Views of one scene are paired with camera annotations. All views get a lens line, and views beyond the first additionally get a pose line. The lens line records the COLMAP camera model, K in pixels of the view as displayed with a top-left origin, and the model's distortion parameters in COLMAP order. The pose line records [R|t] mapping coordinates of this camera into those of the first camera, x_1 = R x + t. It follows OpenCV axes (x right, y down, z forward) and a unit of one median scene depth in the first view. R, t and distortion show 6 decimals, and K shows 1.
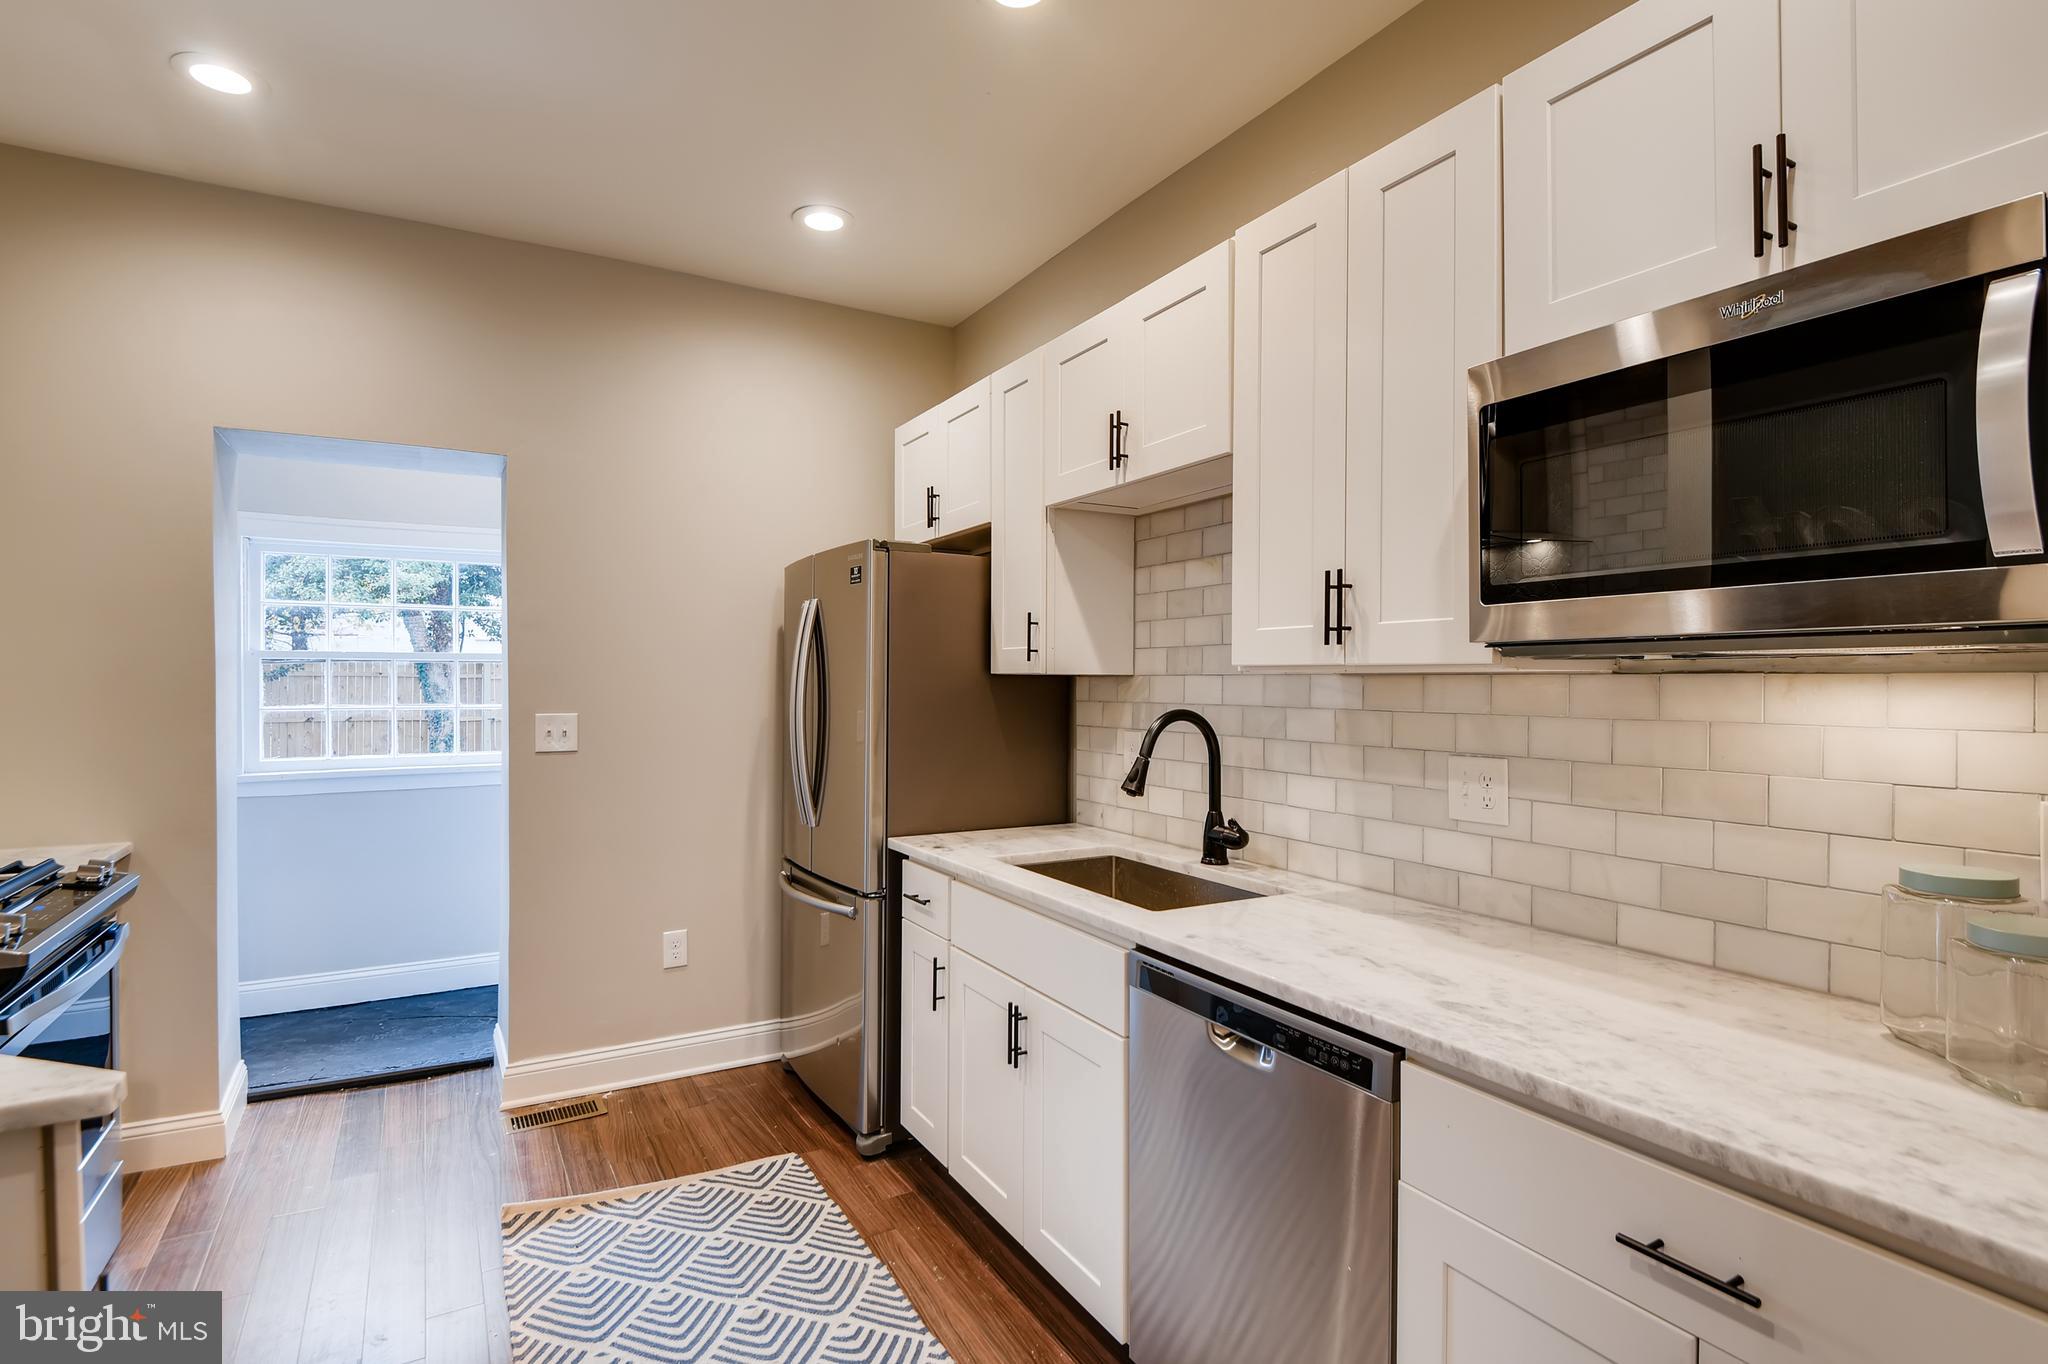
lens RADIAL K [[1036.7, 0, 1024.0], [0, 1036.7, 682.0], [0, 0, 1]] dist [0.057542, -0.031967]
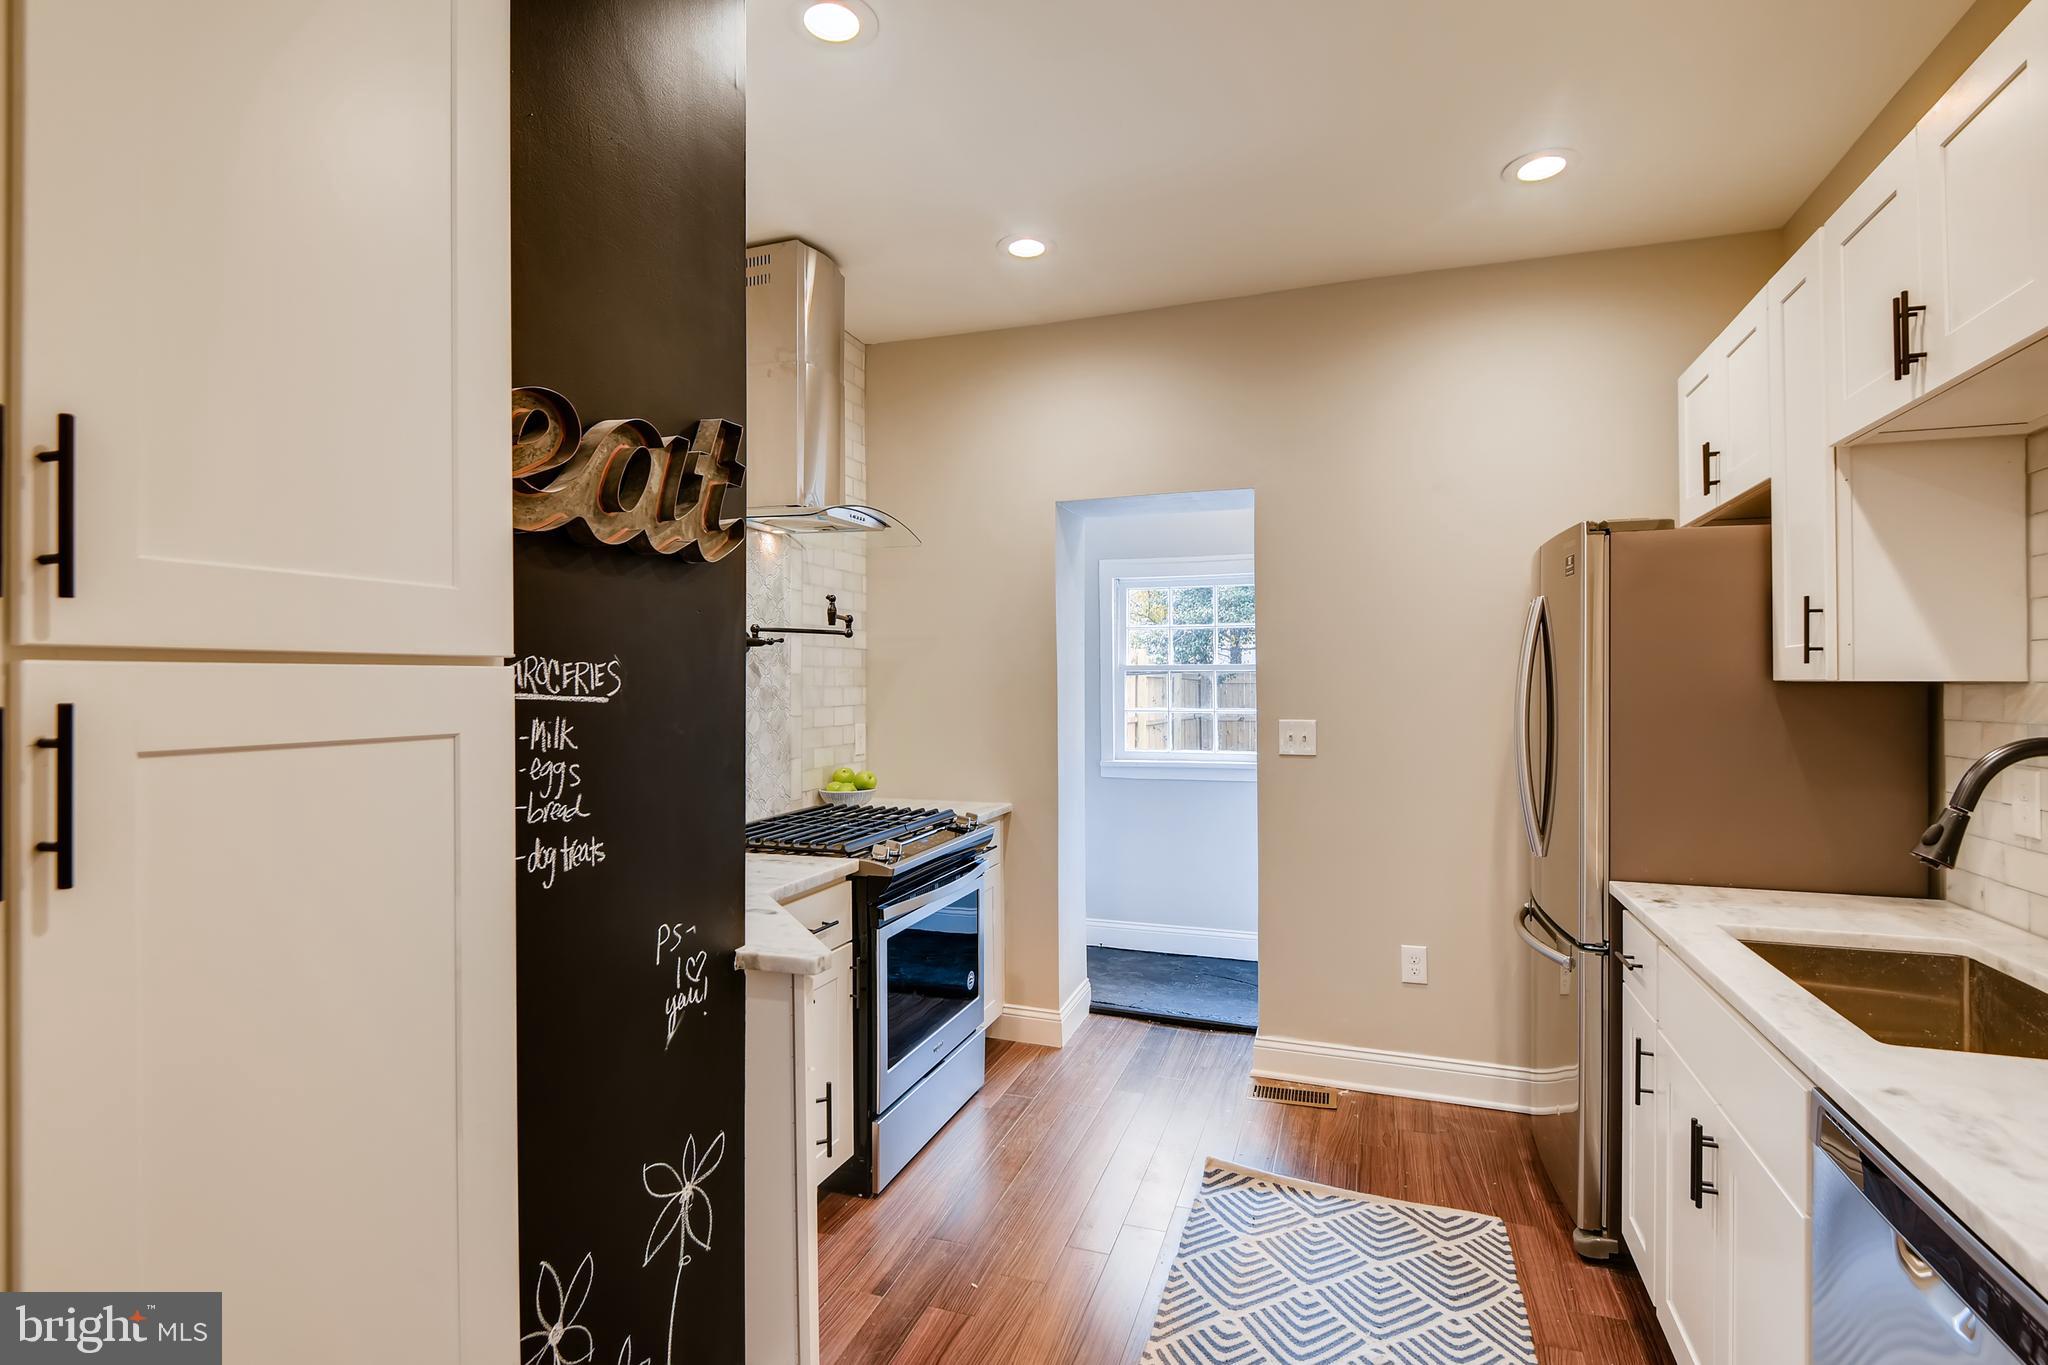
lens RADIAL K [[1026.6, 0, 1010.4], [0, 1026.6, 669.0], [0, 0, 1]] dist [0.006184, -0.007084]
pose [[0.650755, -0.012327, -0.759188, 0.185686], [-0.001653, 0.999843, -0.017651, -0.002437], [0.759286, 0.012742, 0.650632, 0.112244]]
